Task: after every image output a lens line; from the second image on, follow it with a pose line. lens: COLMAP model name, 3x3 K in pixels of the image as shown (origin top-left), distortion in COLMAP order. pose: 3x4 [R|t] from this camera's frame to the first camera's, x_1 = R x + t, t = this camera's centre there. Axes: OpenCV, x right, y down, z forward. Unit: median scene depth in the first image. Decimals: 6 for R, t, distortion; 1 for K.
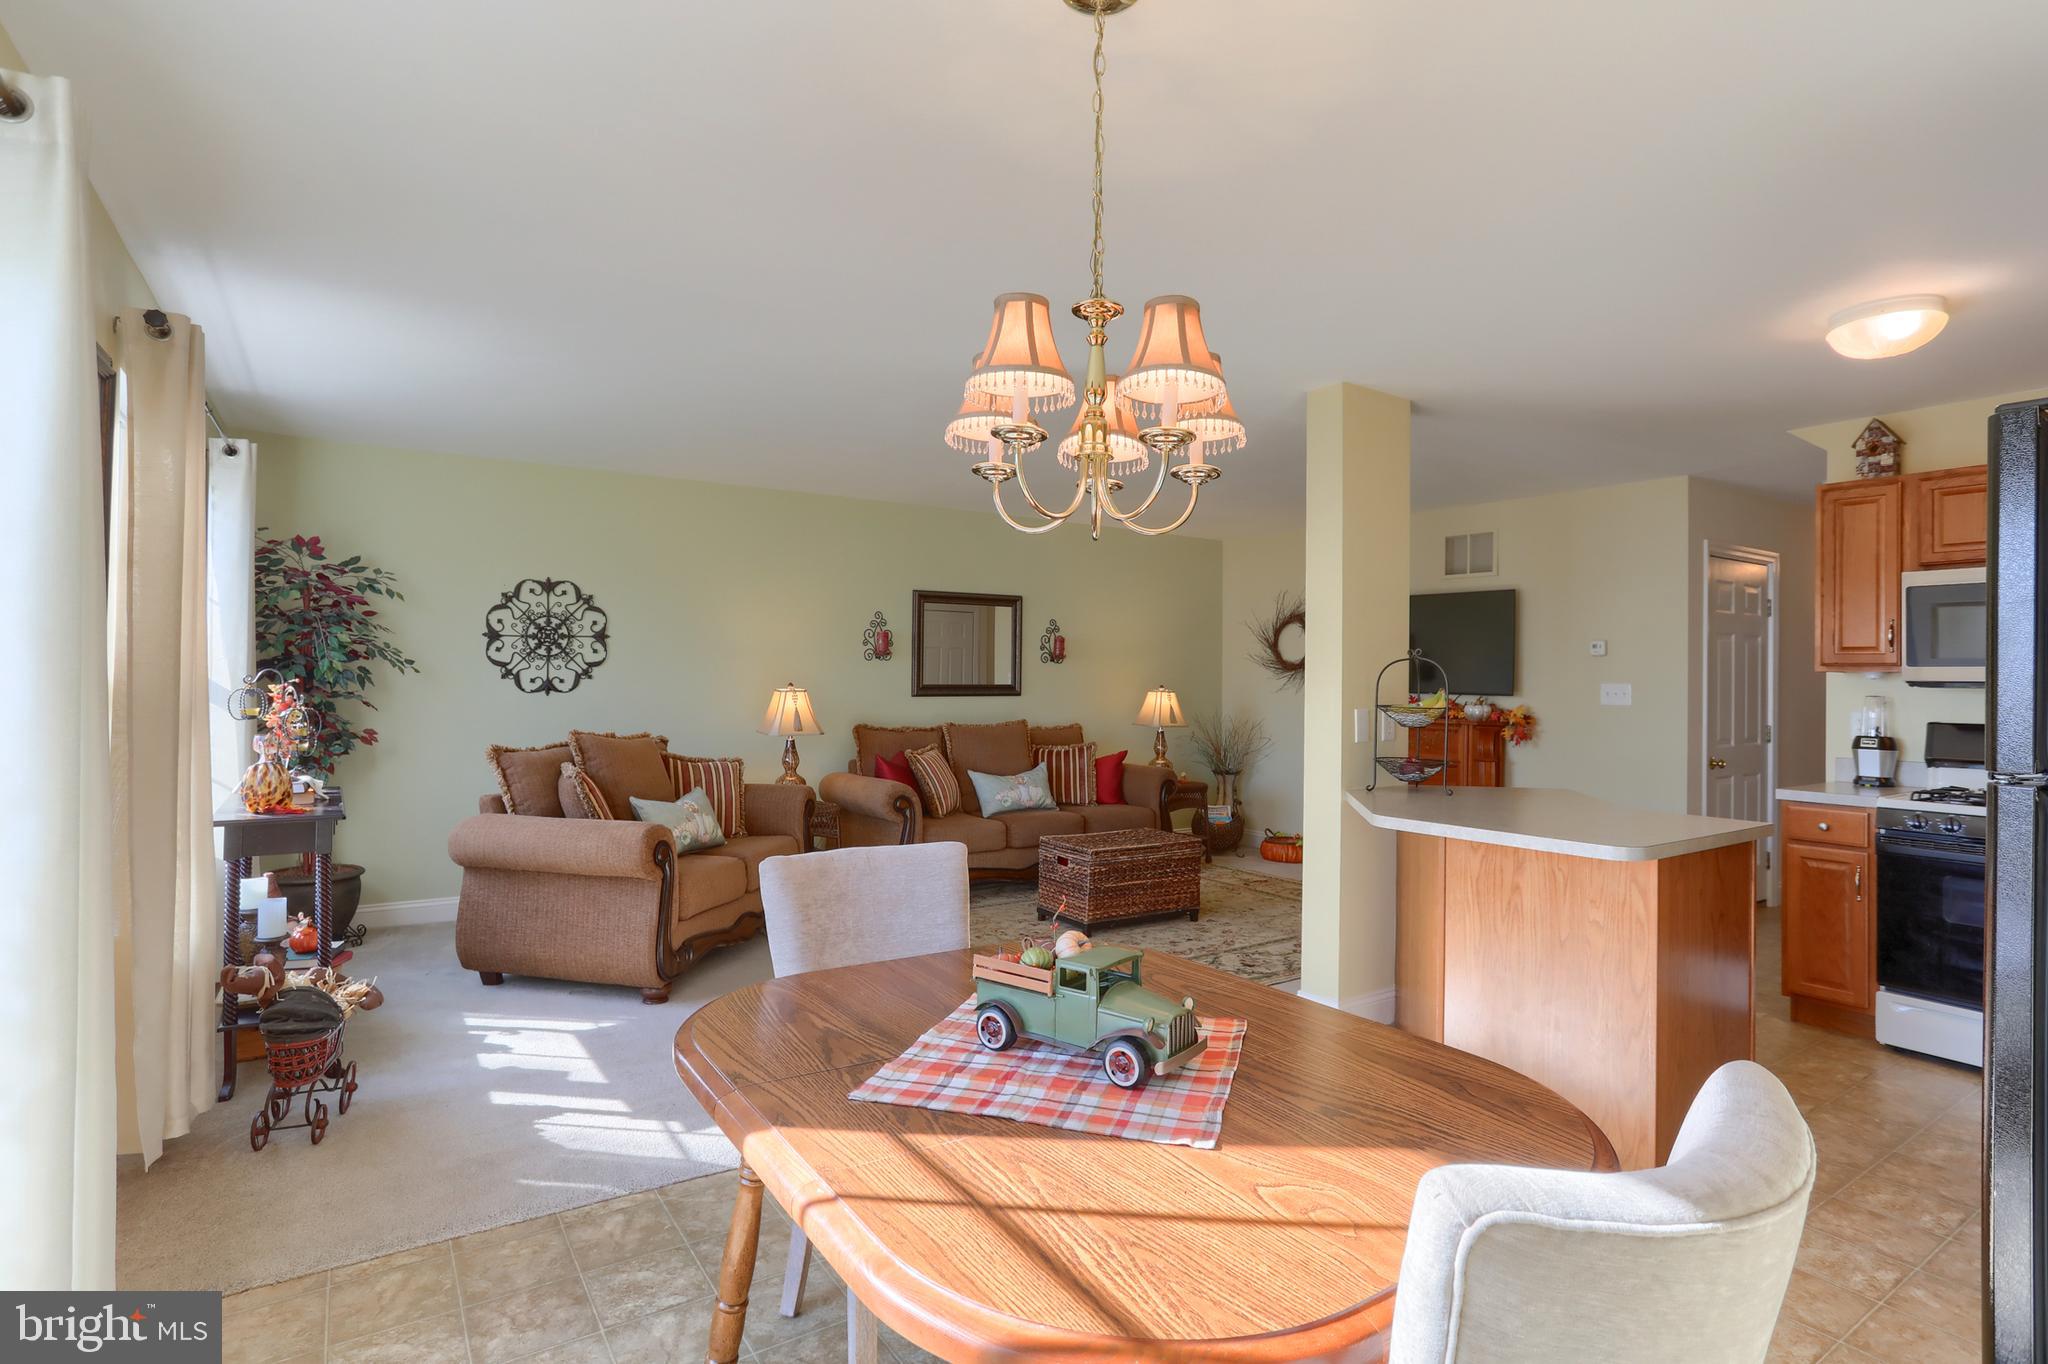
lens RADIAL K [[1030.6, 0, 1024.0], [0, 1030.6, 682.0], [0, 0, 1]] dist [-0.065099, 0.049032]
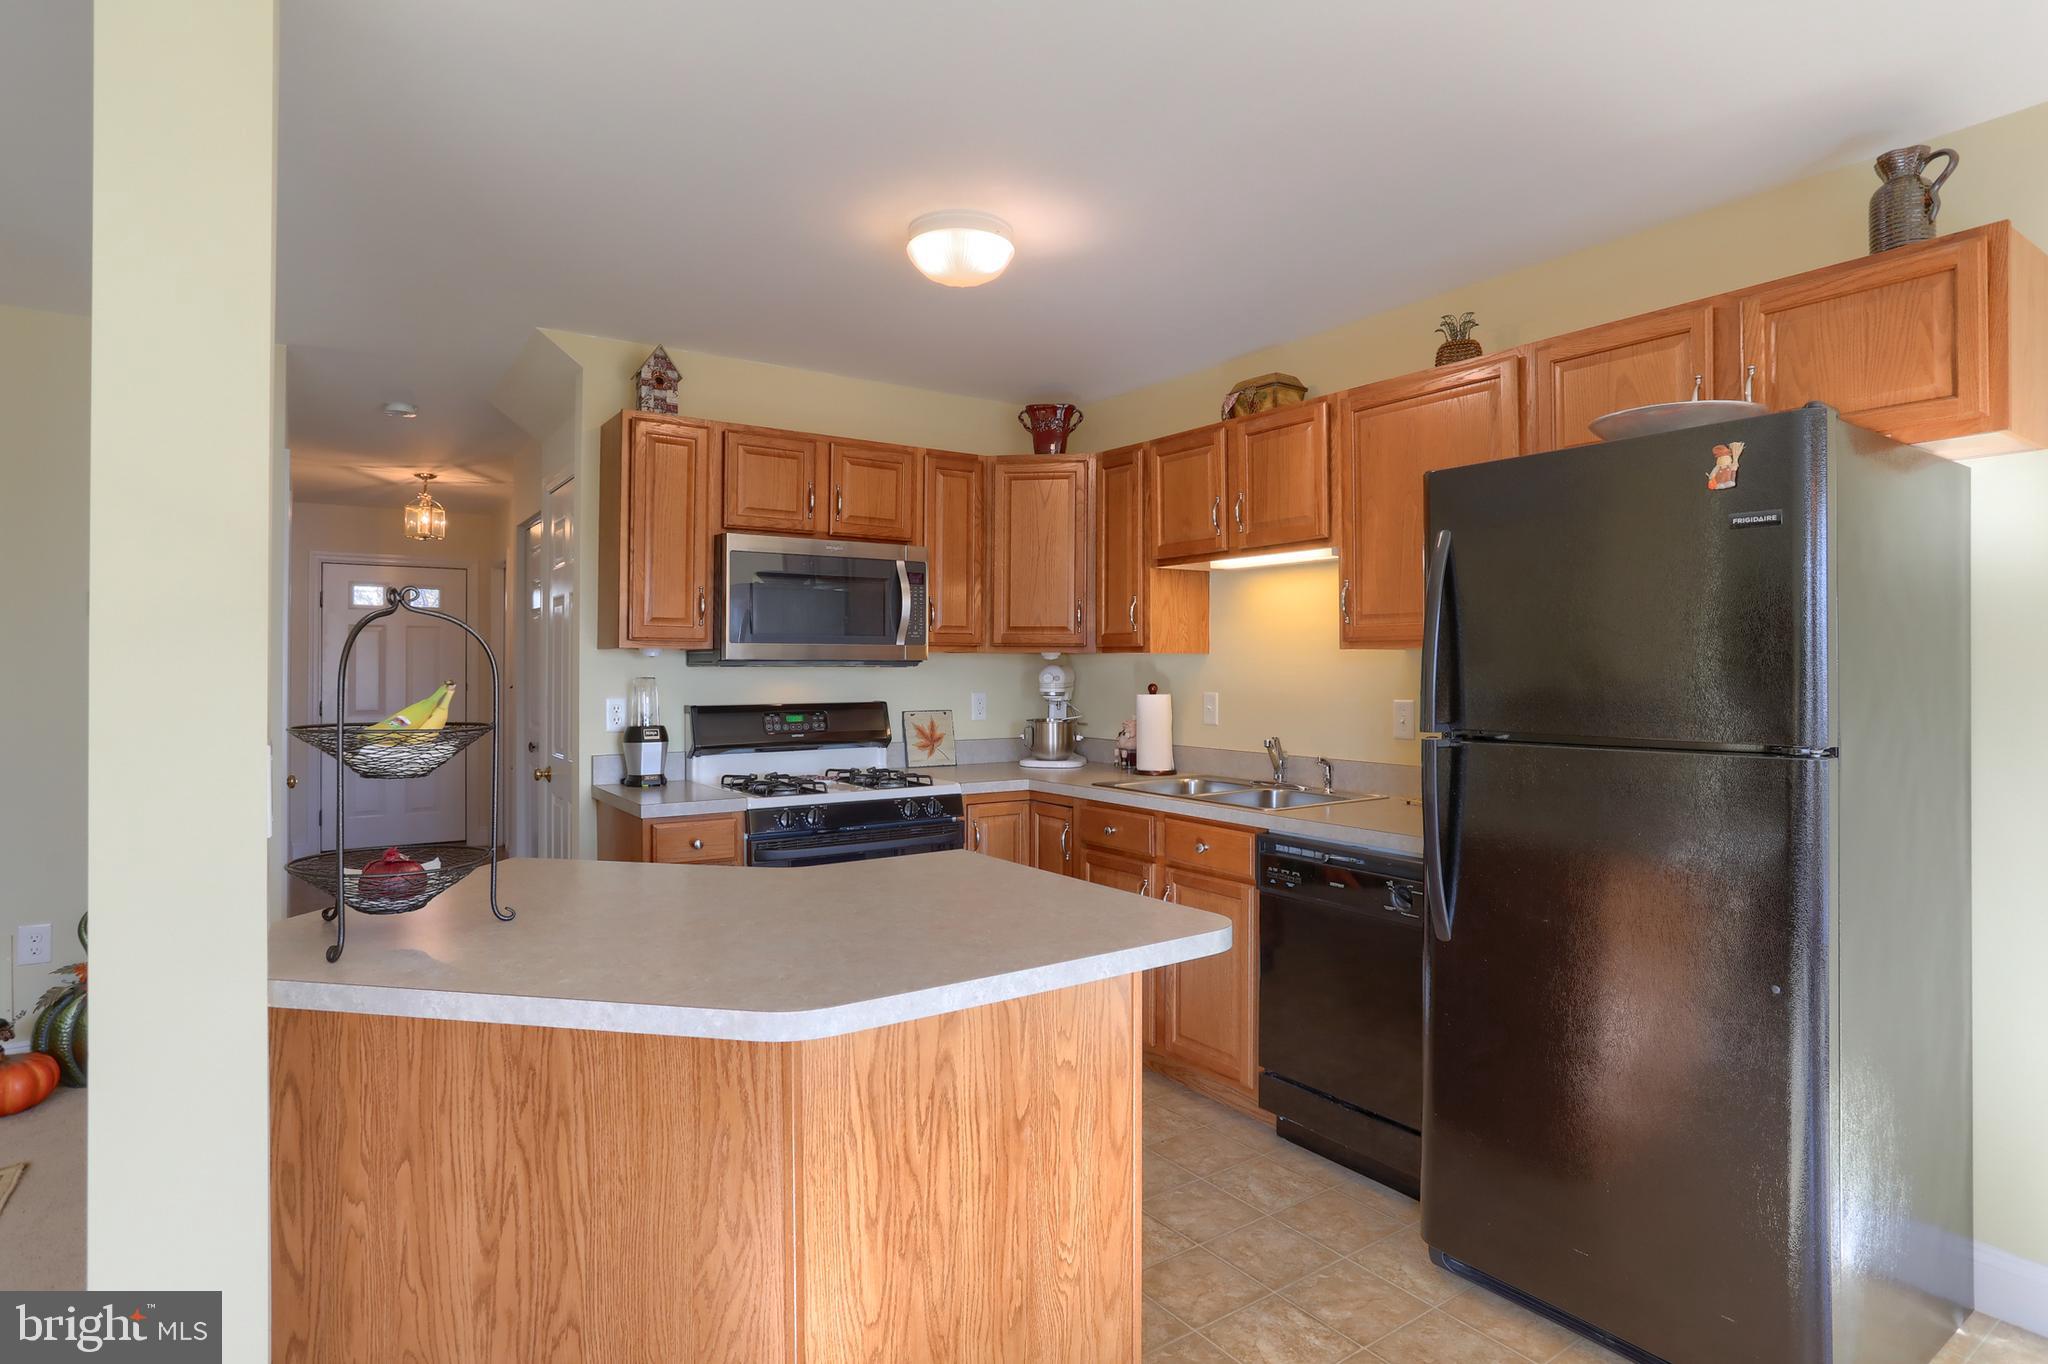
lens RADIAL K [[1079.3, 0, 1025.4], [0, 1079.3, 660.7], [0, 0, 1]] dist [-0.060413, 0.034903]
pose [[-0.012124, -0.006863, 0.999903, -0.034476], [0.003639, 0.999970, 0.006907, -0.003569], [-0.999920, 0.003722, -0.012099, 0.516175]]
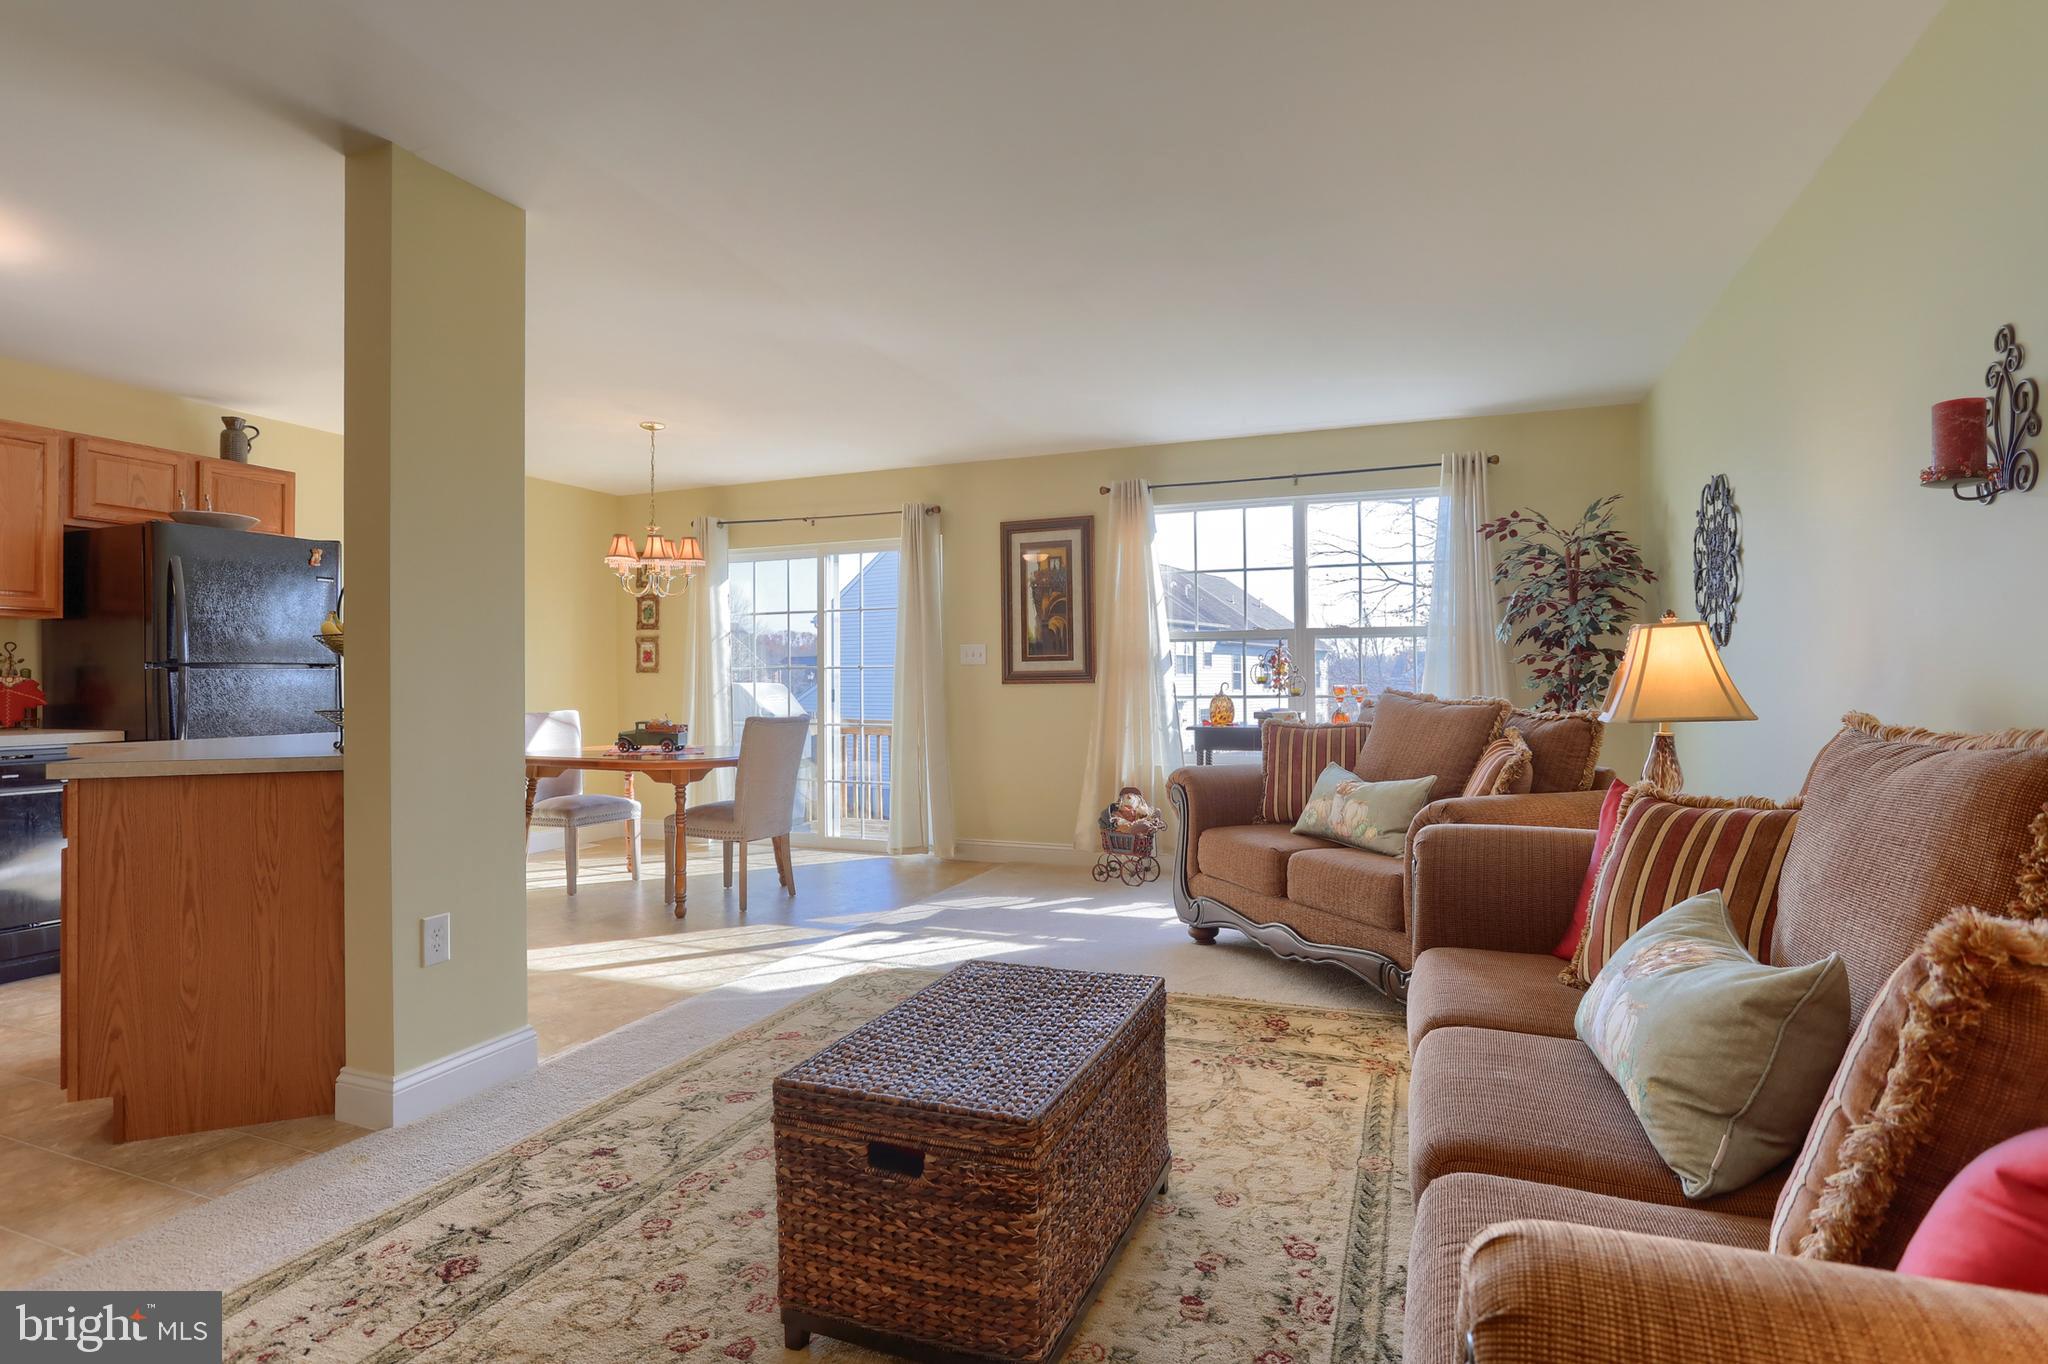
lens RADIAL K [[1033.0, 0, 1031.1], [0, 1033.0, 679.5], [0, 0, 1]] dist [-0.056004, 0.027649]
pose [[-0.816999, -0.008881, -0.576571, 0.285242], [-0.006438, 0.999960, -0.006280, 0.038945], [0.576604, -0.001419, -0.817023, 1.291609]]
